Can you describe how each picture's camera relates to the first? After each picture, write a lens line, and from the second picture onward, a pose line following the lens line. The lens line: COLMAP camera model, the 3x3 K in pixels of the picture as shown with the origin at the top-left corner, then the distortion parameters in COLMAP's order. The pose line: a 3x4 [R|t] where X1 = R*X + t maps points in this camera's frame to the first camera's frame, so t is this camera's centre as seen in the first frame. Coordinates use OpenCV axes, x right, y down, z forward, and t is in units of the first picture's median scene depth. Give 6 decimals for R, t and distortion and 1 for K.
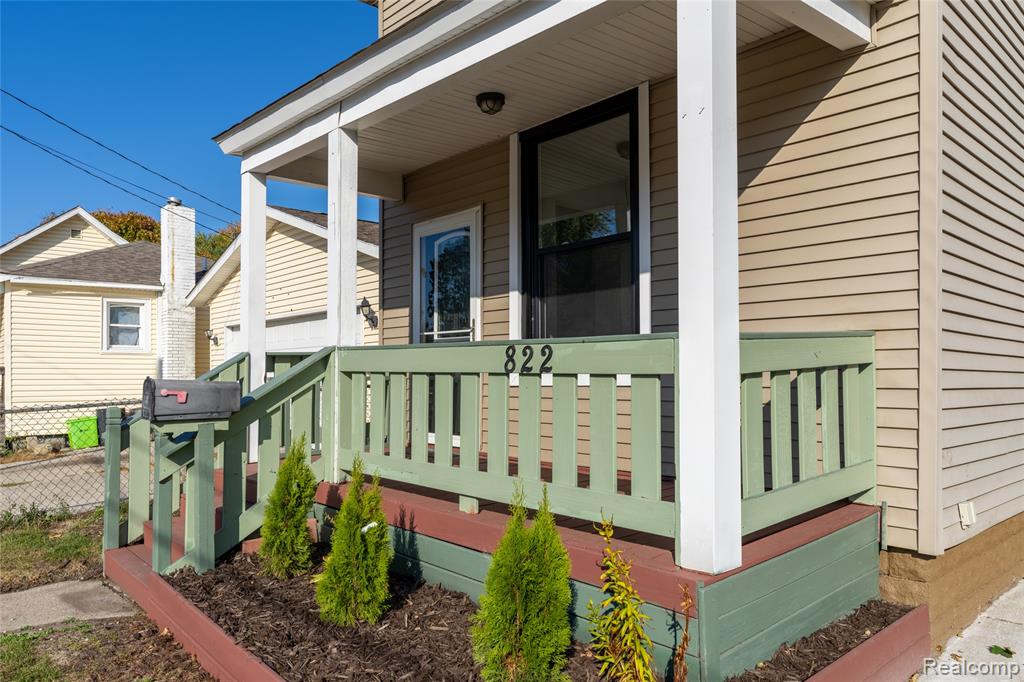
lens RADIAL K [[674.0, 0, 510.9], [0, 674.0, 361.5], [0, 0, 1]] dist [0.010343, 0.002212]
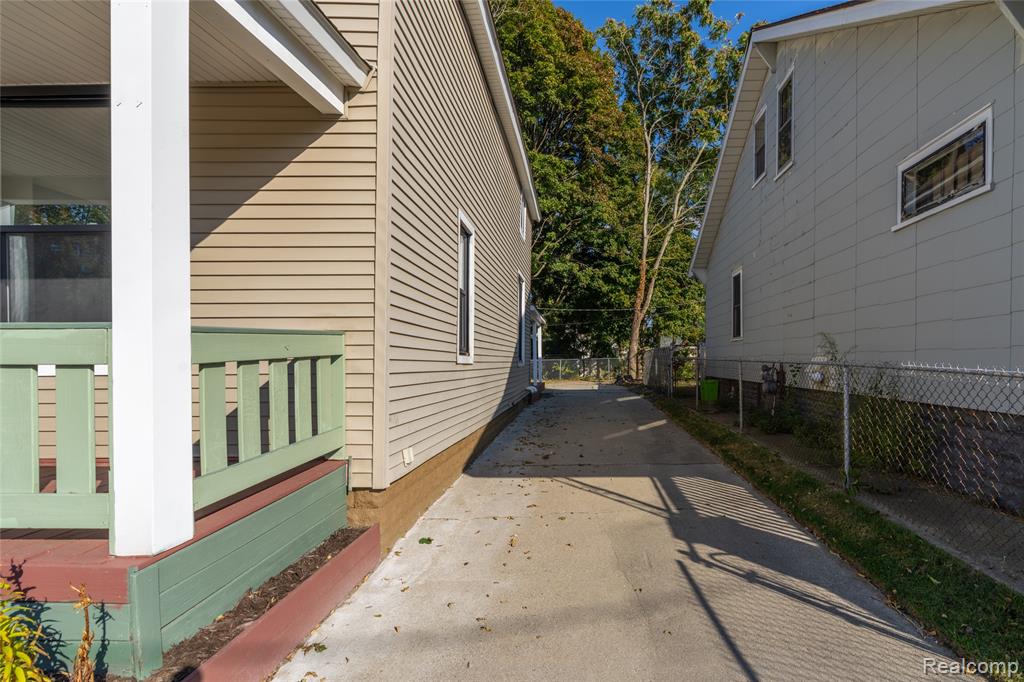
lens RADIAL K [[475.3, 0, 513.2], [0, 475.3, 365.9], [0, 0, 1]] dist [-0.002727, 0.000039]
pose [[0.757069, -0.003518, 0.653325, 0.177233], [-0.016395, 0.999568, 0.024380, -0.004527], [-0.653129, -0.029169, 0.756685, 0.062611]]
